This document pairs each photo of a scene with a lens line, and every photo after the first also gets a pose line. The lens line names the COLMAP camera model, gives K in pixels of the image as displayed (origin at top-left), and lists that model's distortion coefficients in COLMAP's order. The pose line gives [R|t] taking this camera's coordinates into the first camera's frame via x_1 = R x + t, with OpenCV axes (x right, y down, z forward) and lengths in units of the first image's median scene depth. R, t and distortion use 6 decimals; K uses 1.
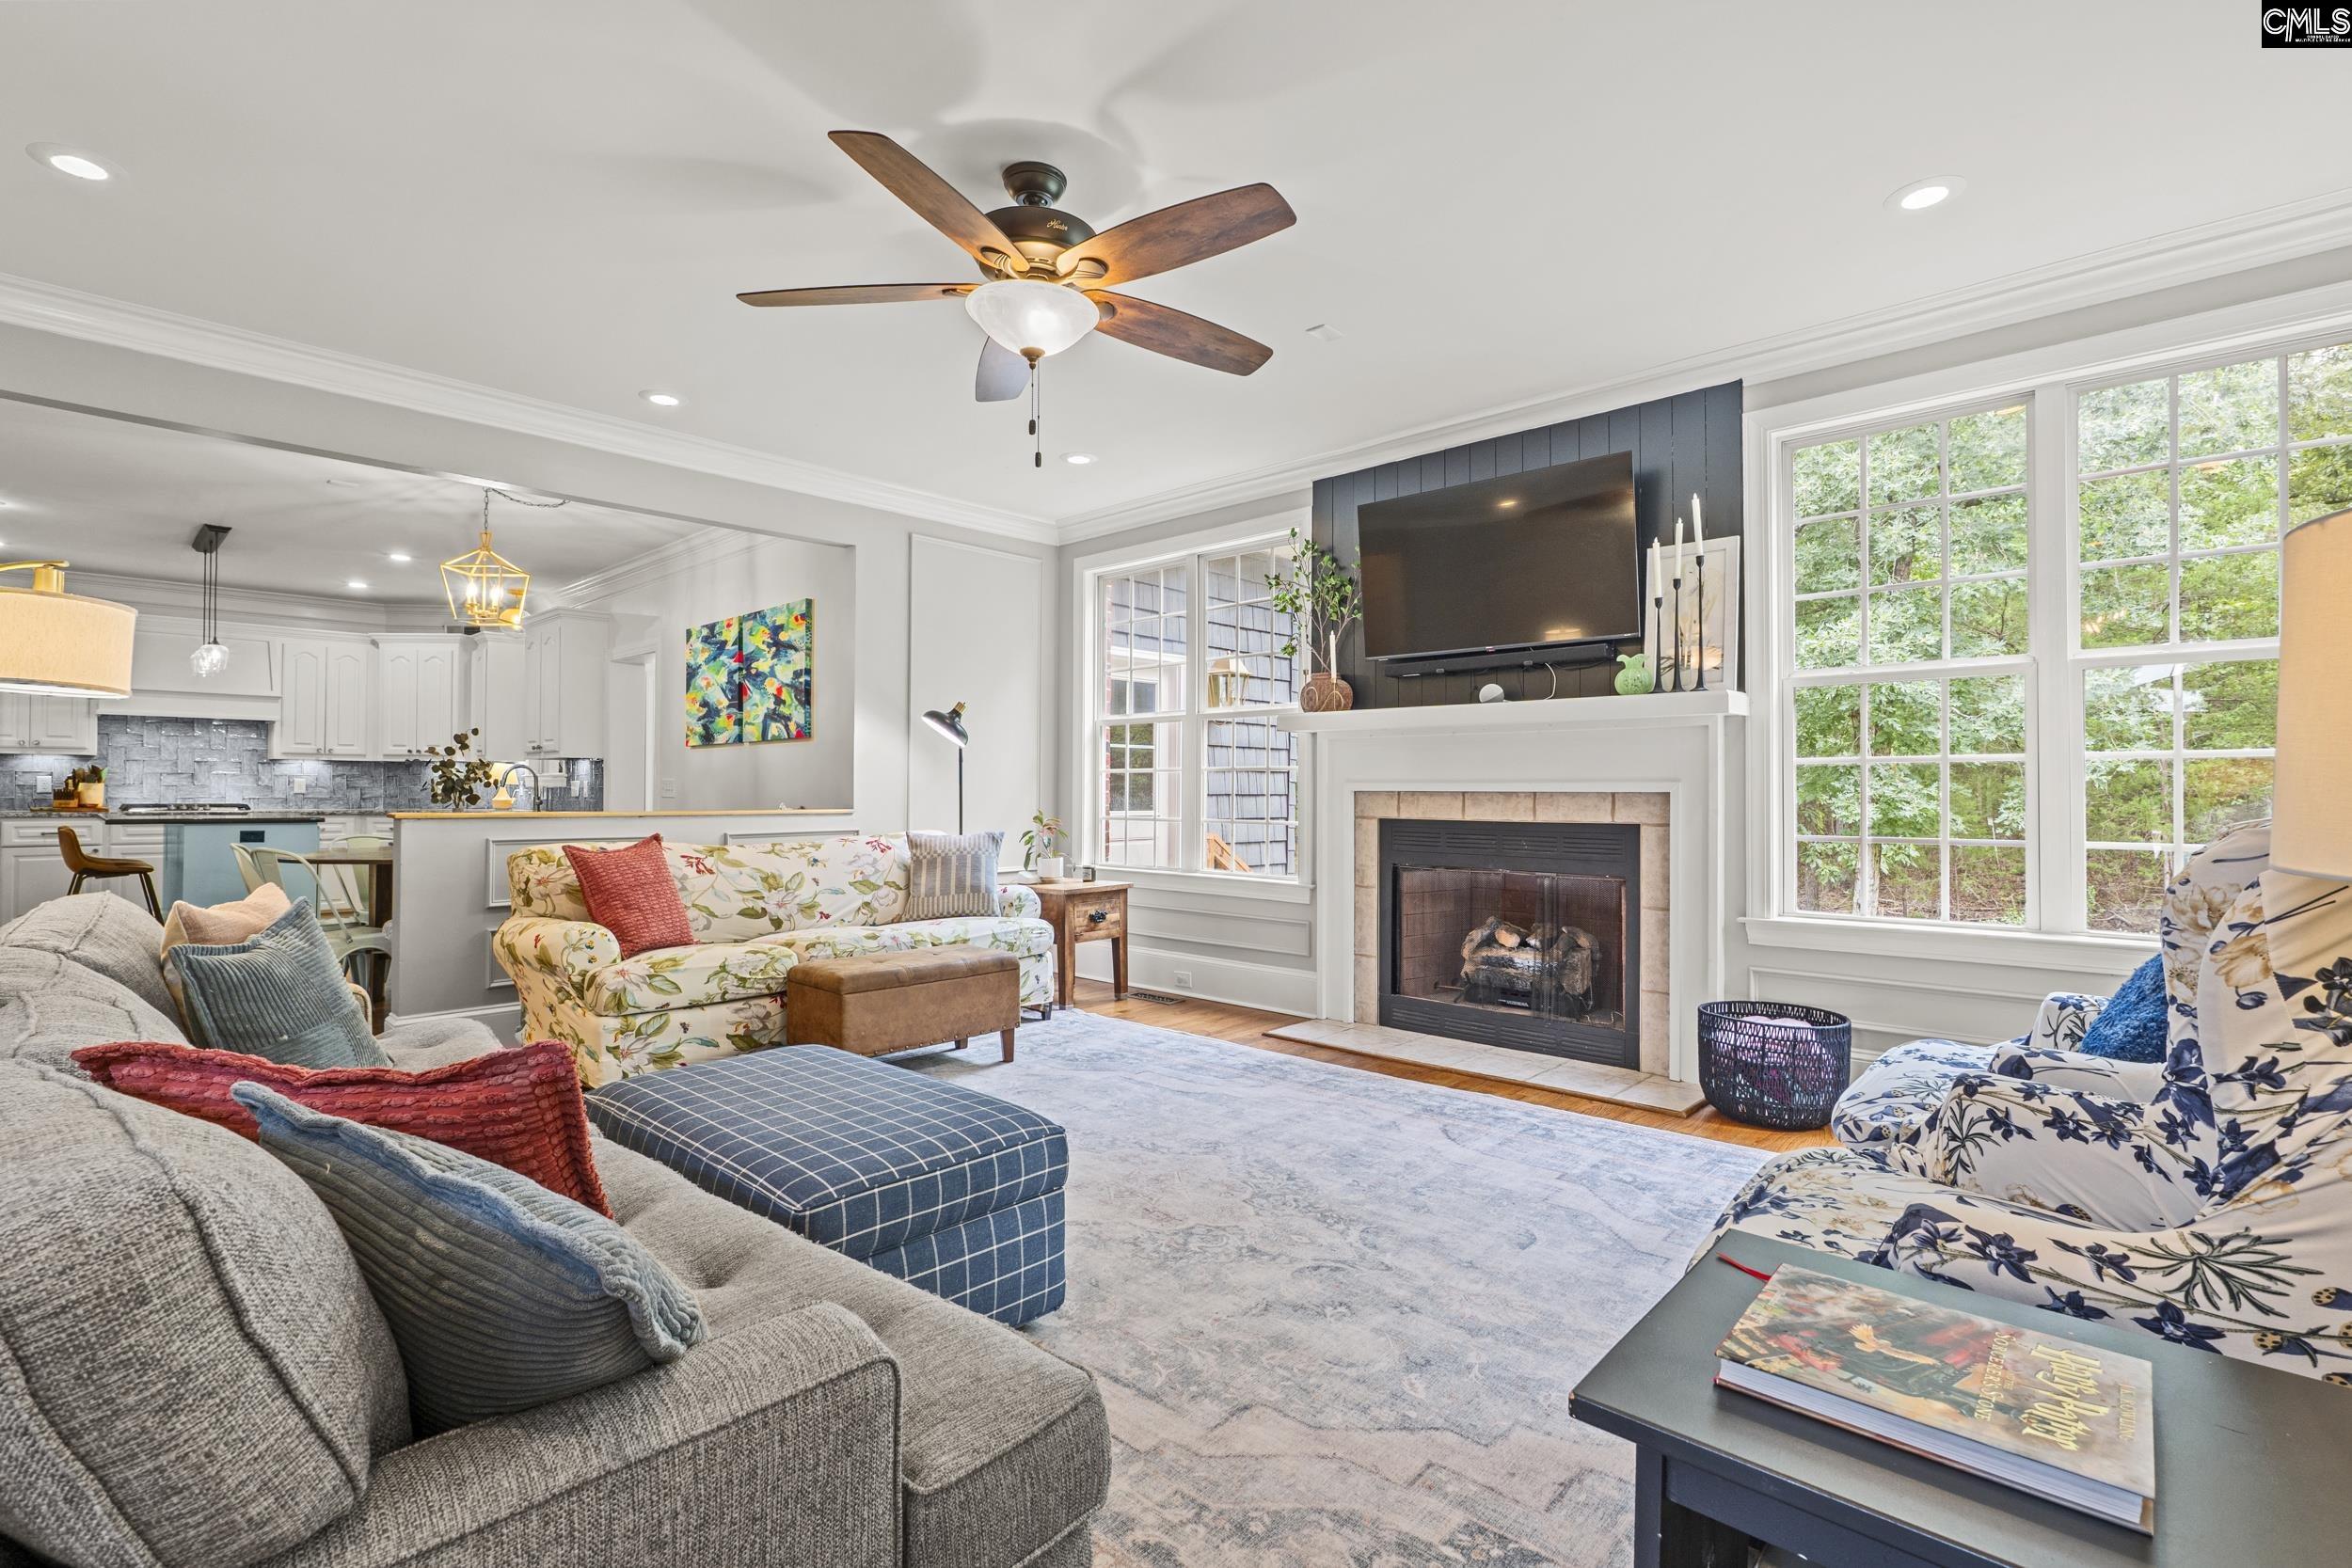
lens RADIAL K [[1079.0, 0, 1177.1], [0, 1079.0, 785.5], [0, 0, 1]] dist [-0.012168, 0.002539]
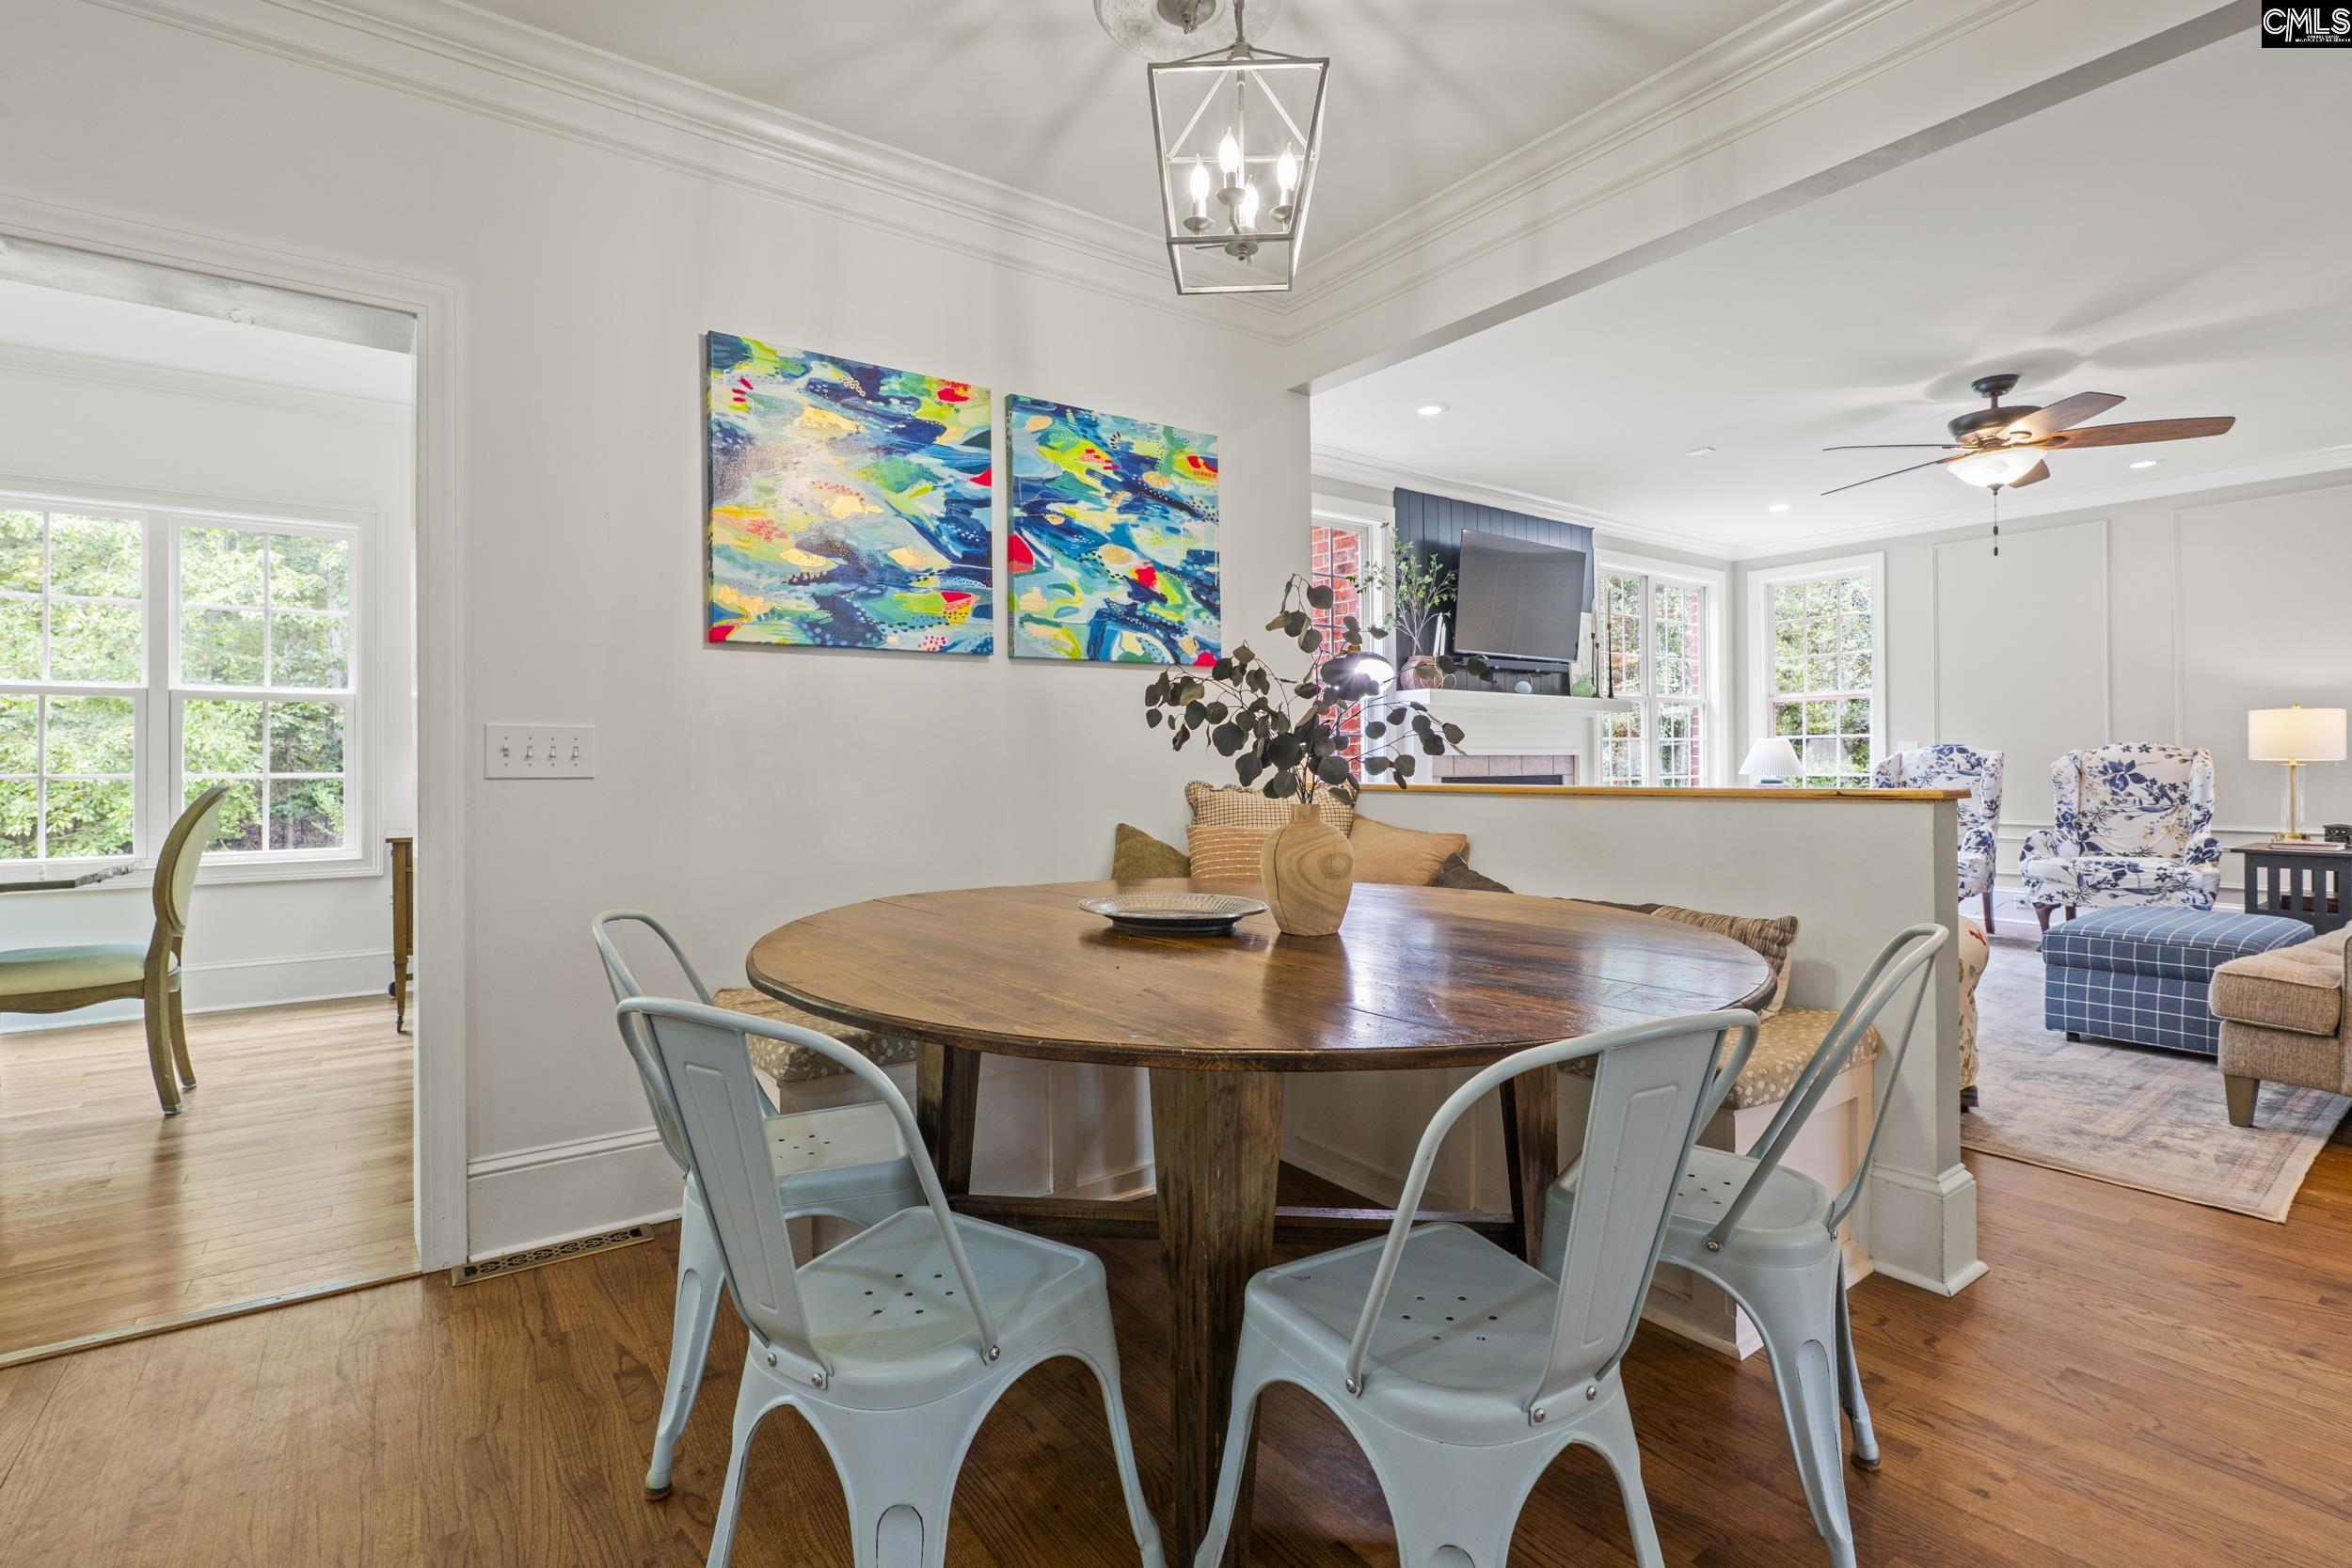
lens RADIAL K [[1079.0, 0, 1180.1], [0, 1079.0, 763.6], [0, 0, 1]] dist [-0.012168, 0.002539]
pose [[0.186229, -0.006140, 0.982487, -0.857781], [0.001902, 0.999981, 0.005889, 0.005376], [-0.982505, 0.000772, 0.186237, 0.826785]]
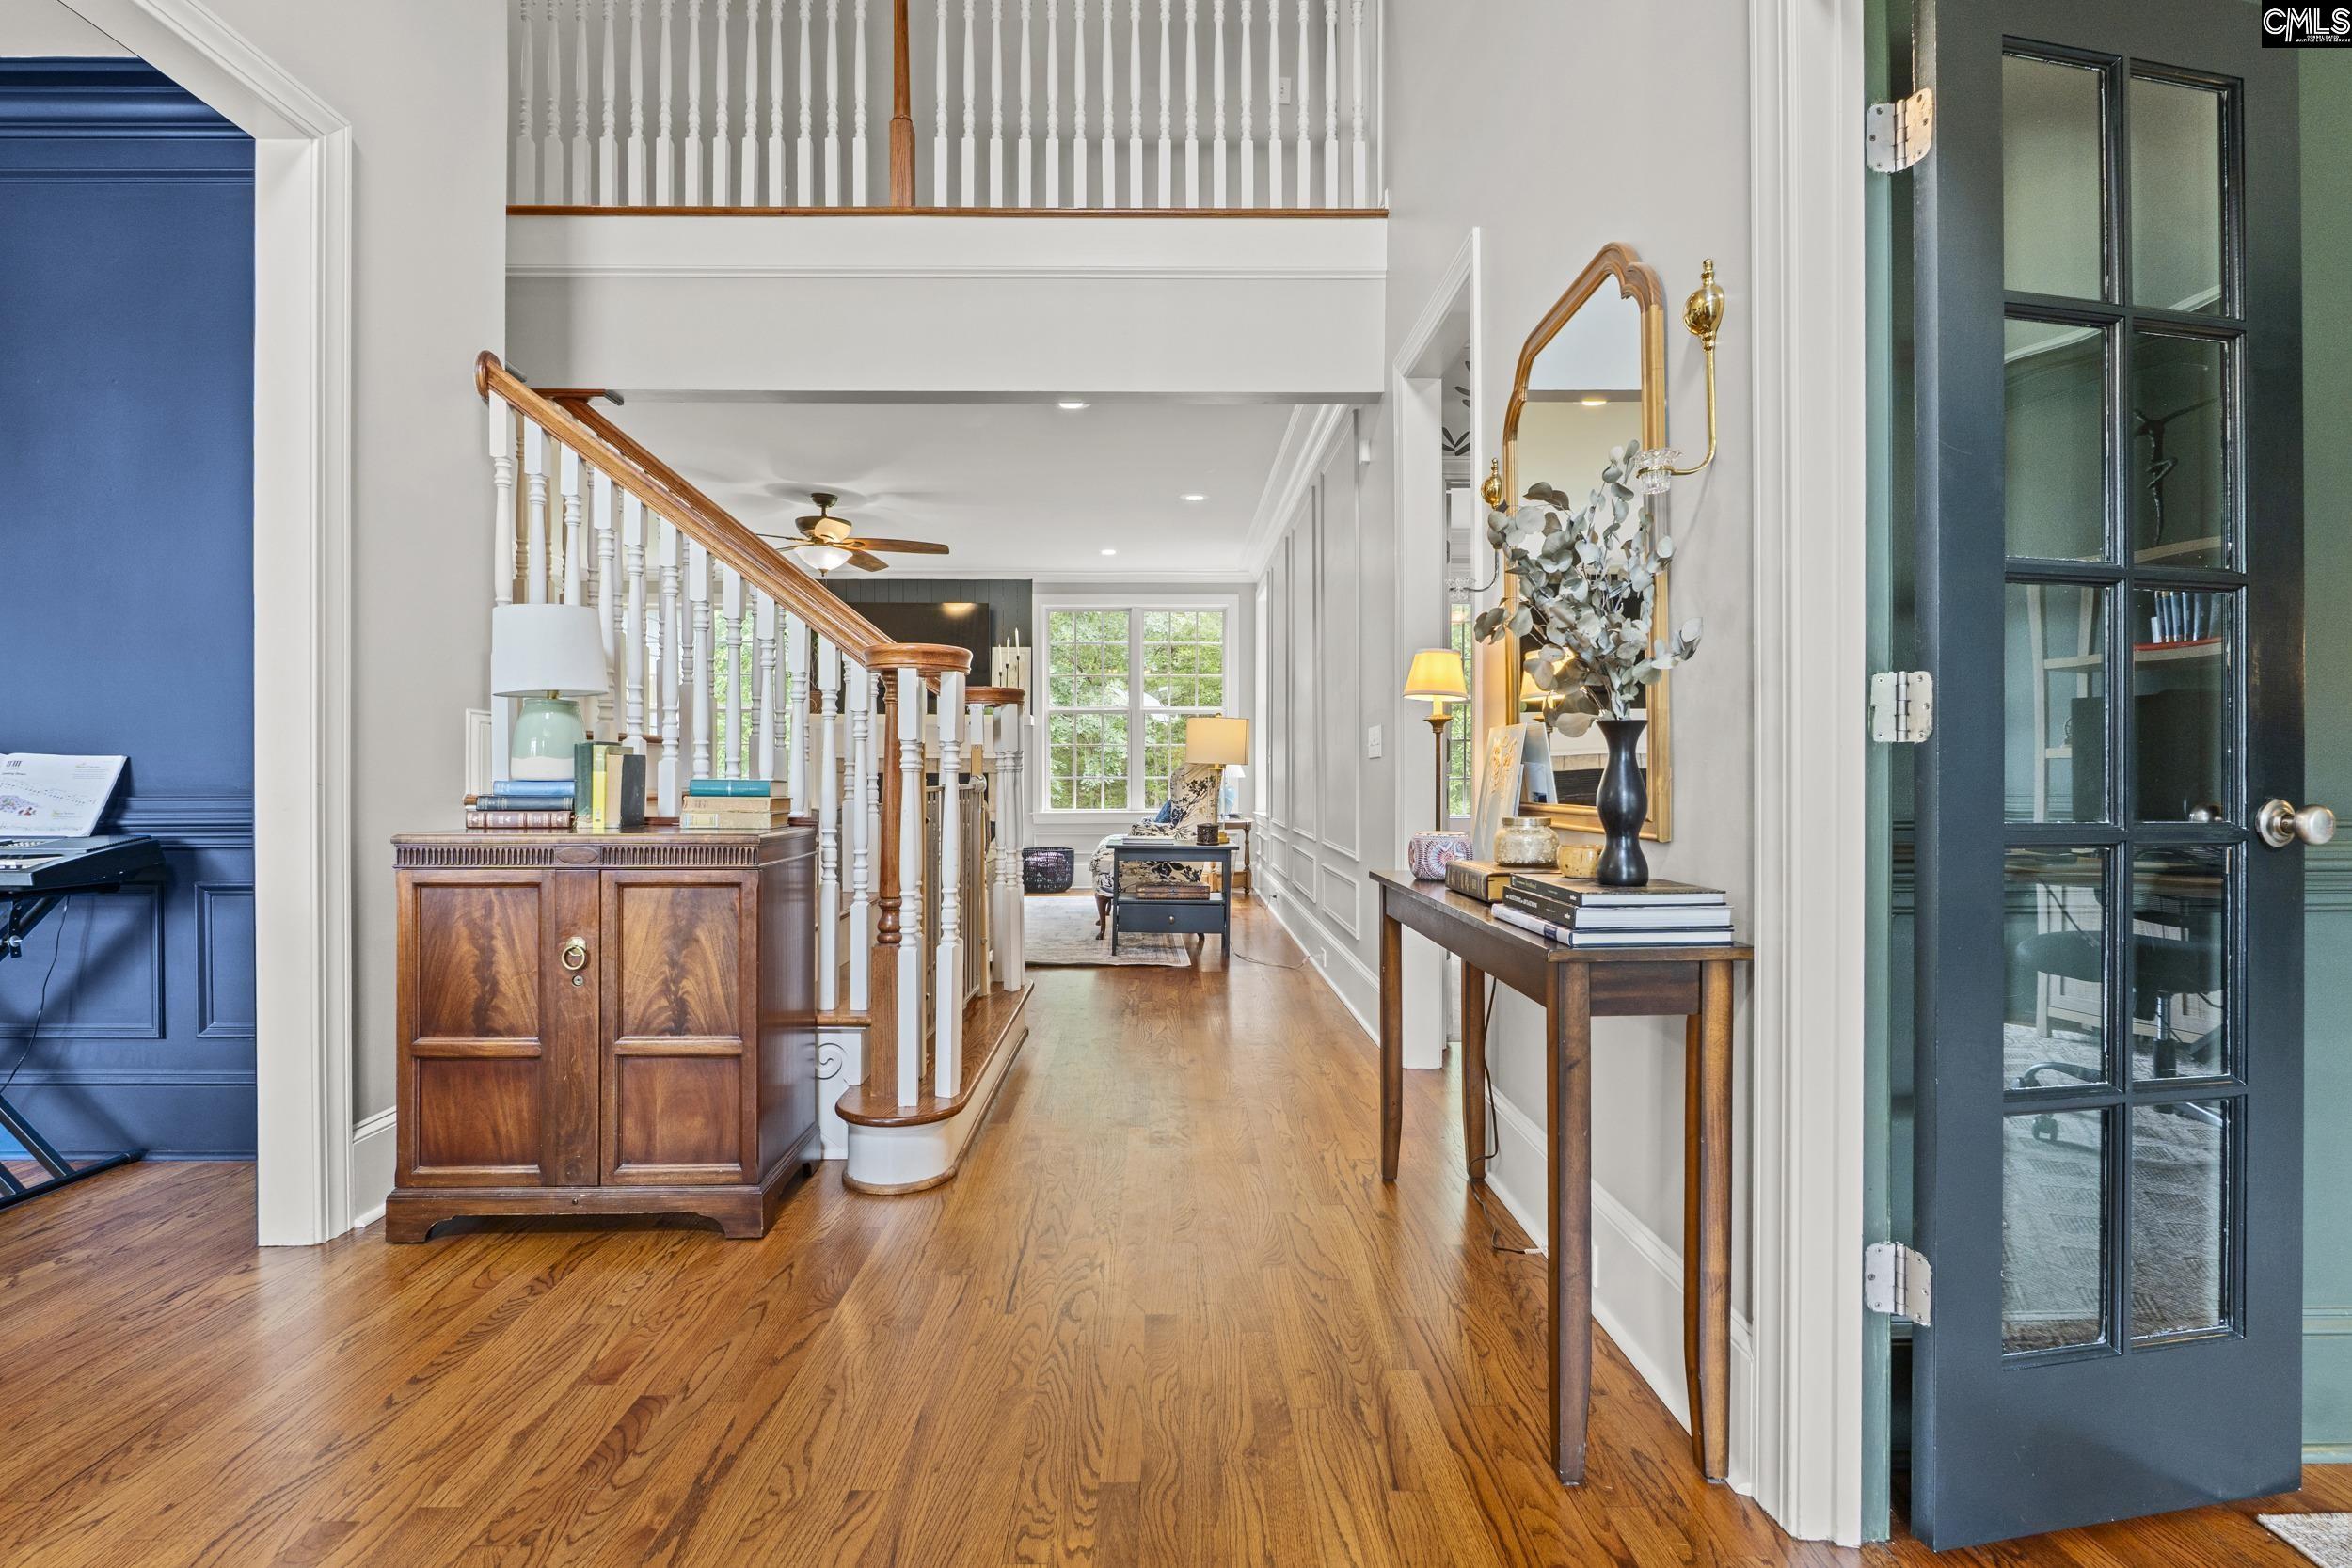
lens RADIAL K [[1079.0, 0, 1176.3], [0, 1079.0, 779.9], [0, 0, 1]] dist [-0.012168, 0.002539]
pose [[0.720896, -0.011555, 0.692947, -0.534991], [0.006237, 0.999929, 0.010185, 0.020645], [-0.693015, -0.003020, 0.720917, -0.553034]]
